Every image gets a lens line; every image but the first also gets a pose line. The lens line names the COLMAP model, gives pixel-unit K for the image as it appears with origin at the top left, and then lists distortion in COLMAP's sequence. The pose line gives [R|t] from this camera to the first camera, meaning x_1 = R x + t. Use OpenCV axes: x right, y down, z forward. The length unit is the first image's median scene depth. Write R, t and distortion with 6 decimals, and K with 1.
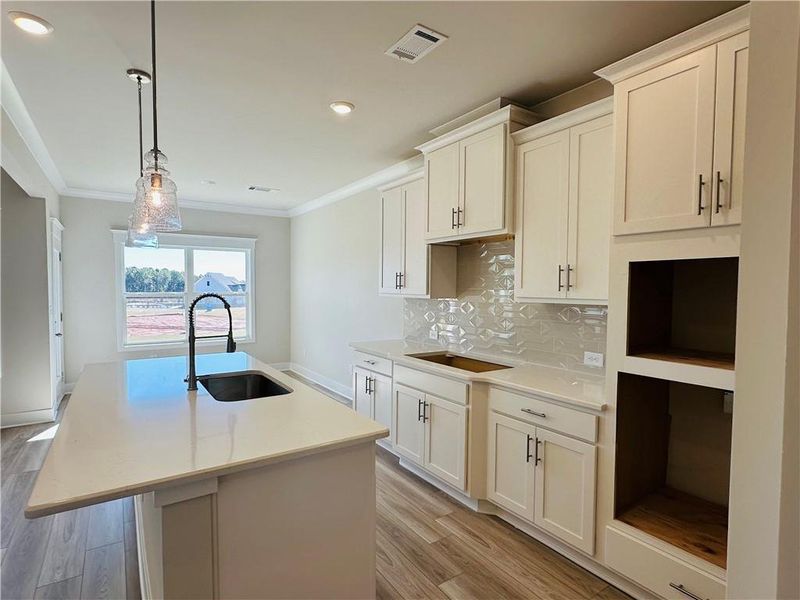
lens RADIAL K [[423.6, 0, 401.3], [0, 423.6, 303.7], [0, 0, 1]] dist [-0.002471, 0.000725]
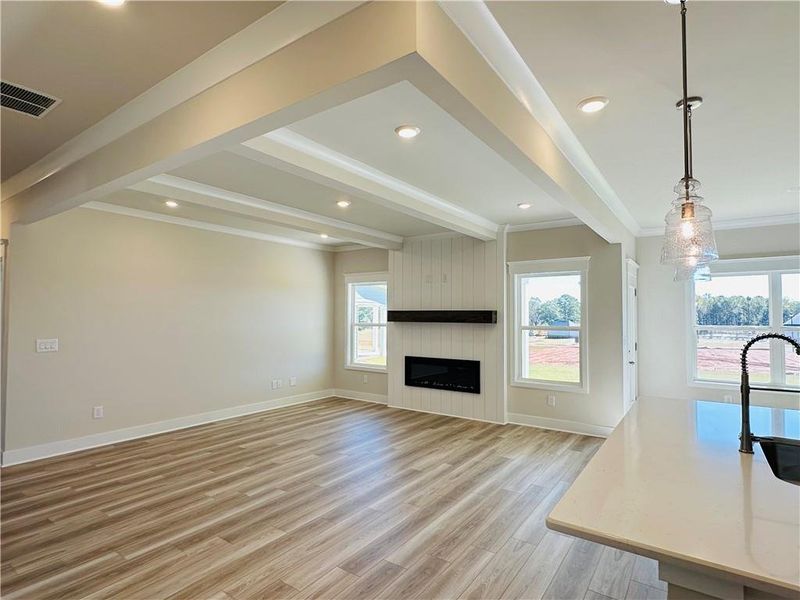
lens RADIAL K [[423.6, 0, 400.8], [0, 423.6, 302.6], [0, 0, 1]] dist [-0.002471, 0.000725]
pose [[0.351801, -0.030812, -0.935568, 0.033748], [-0.037982, 0.998165, -0.047156, -0.015996], [0.935304, 0.052124, 0.349985, 0.070775]]
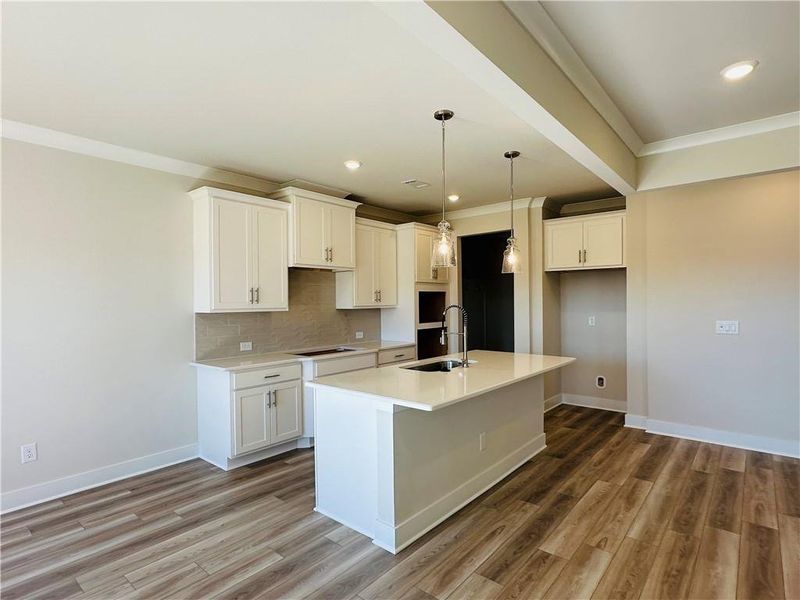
lens RADIAL K [[423.6, 0, 398.0], [0, 423.6, 304.8], [0, 0, 1]] dist [-0.002471, 0.000725]
pose [[-0.267478, -0.012357, 0.963485, -1.602473], [0.046495, 0.998587, 0.025715, -0.062295], [-0.962442, 0.051675, -0.266526, 1.375418]]
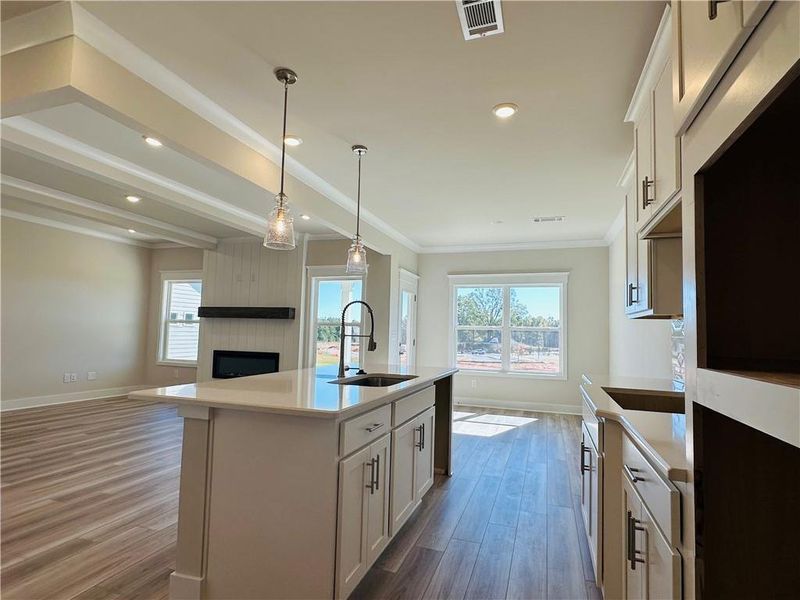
lens RADIAL K [[423.6, 0, 400.3], [0, 423.6, 305.3], [0, 0, 1]] dist [-0.002471, 0.000725]
pose [[0.598603, -0.042113, -0.799938, 0.517292], [-0.054049, 0.994218, -0.092786, 0.083906], [0.799220, 0.098778, 0.592866, 0.320467]]
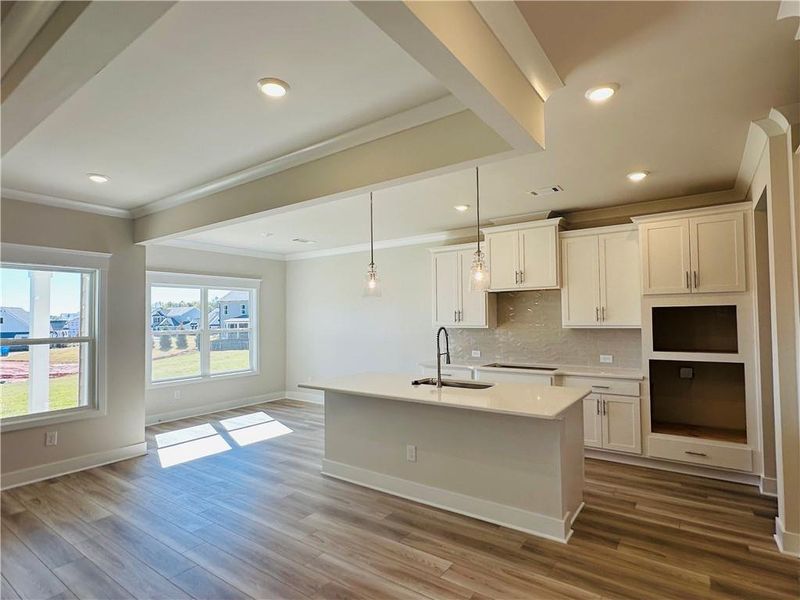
lens RADIAL K [[423.6, 0, 401.5], [0, 423.6, 303.5], [0, 0, 1]] dist [-0.002471, 0.000725]
pose [[0.937204, -0.004772, 0.348749, -0.998857], [0.031167, 0.997052, -0.070113, -0.004626], [-0.347386, 0.076580, 0.934590, -0.402223]]
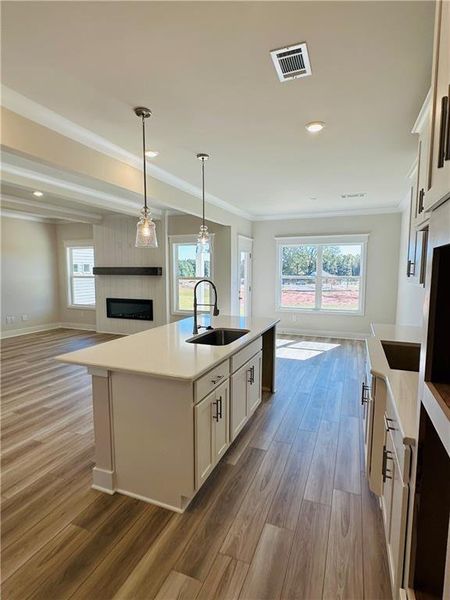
lens RADIAL K [[317.7, 0, 223.8], [0, 317.7, 300.3], [0, 0, 1]] dist [-0.002471, 0.000725]
pose [[0.551982, 0.076409, -0.830348, 0.563322], [-0.030524, 0.996977, 0.071451, -0.029450], [0.833297, -0.014094, 0.552646, 0.306911]]
